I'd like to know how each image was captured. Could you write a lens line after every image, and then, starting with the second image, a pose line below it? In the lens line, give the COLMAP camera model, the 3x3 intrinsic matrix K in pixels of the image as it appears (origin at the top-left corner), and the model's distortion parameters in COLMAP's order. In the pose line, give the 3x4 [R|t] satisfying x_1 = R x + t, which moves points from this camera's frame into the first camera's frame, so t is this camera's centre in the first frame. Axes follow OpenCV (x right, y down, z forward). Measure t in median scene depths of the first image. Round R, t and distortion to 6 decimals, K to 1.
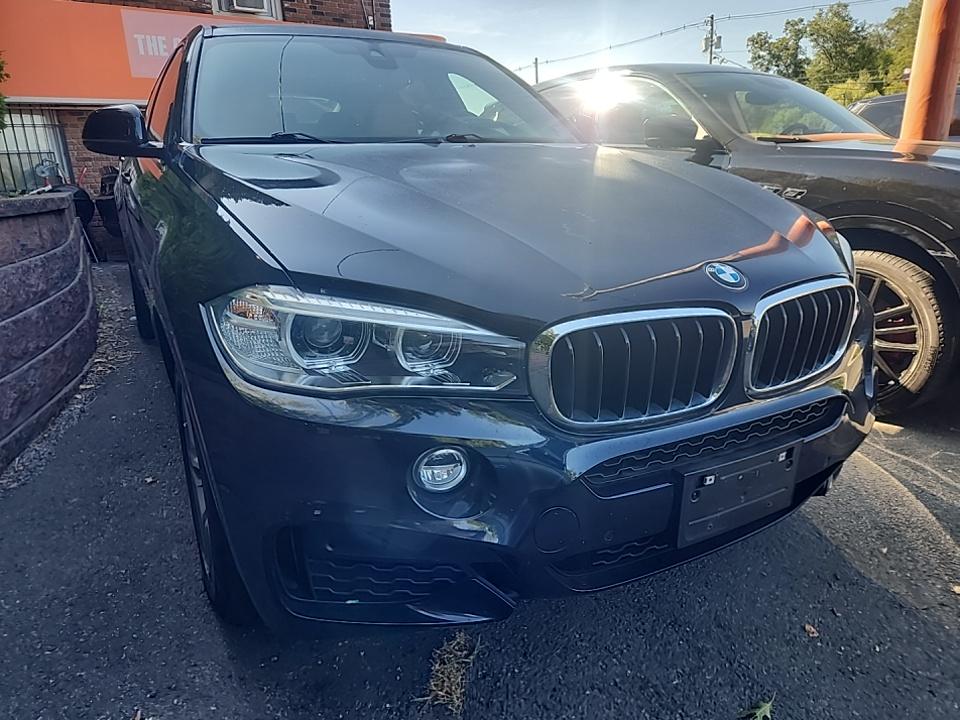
lens RADIAL K [[642.3, 0, 488.2], [0, 642.3, 364.3], [0, 0, 1]] dist [0.040782, -0.028438]
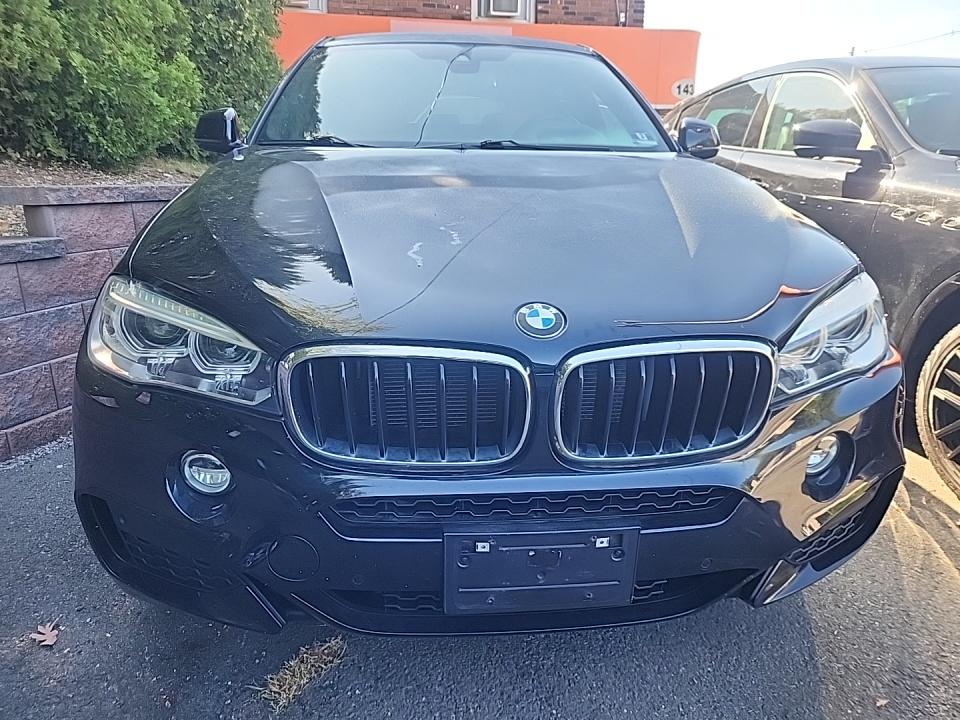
lens RADIAL K [[642.3, 0, 484.9], [0, 642.3, 358.1], [0, 0, 1]] dist [0.040782, -0.028438]
pose [[0.919762, 0.143828, -0.365173, 0.290328], [-0.144935, 0.989137, 0.024534, -0.044849], [0.364735, 0.030361, 0.930616, 0.082178]]
